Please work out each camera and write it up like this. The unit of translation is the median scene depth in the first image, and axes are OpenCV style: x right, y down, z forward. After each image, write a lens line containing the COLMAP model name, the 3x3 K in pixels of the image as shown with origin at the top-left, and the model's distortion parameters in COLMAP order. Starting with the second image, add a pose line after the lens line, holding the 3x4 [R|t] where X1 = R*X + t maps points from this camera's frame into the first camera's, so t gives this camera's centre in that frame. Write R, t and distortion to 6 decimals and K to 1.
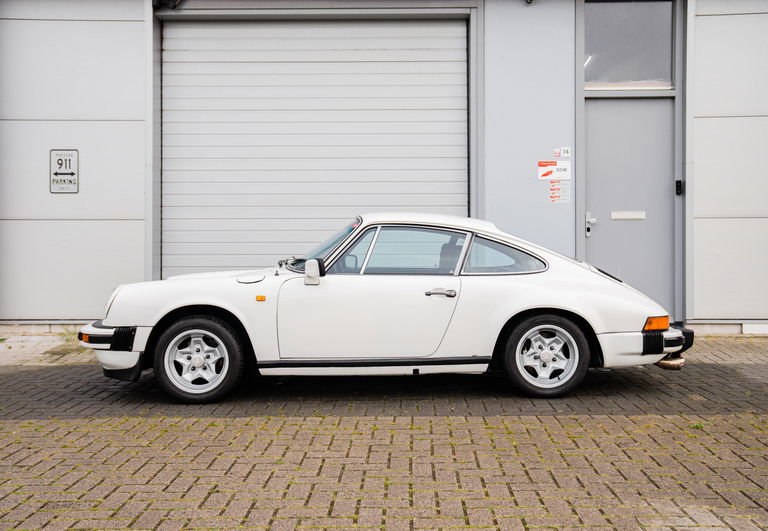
lens RADIAL K [[801.6, 0, 441.9], [0, 801.6, 263.9], [0, 0, 1]] dist [-0.005639, 0.003828]
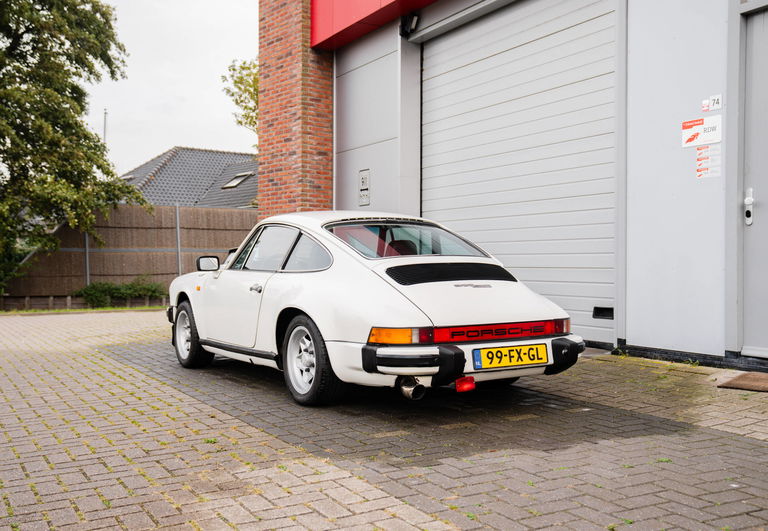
lens RADIAL K [[821.9, 0, 364.7], [0, 821.9, 297.6], [0, 0, 1]] dist [0.001899, 0.042220]
pose [[0.478468, 0.039531, -0.877215, 0.638336], [-0.012898, 0.999195, 0.037992, 0.004673], [0.878010, -0.006863, 0.478592, 0.396494]]
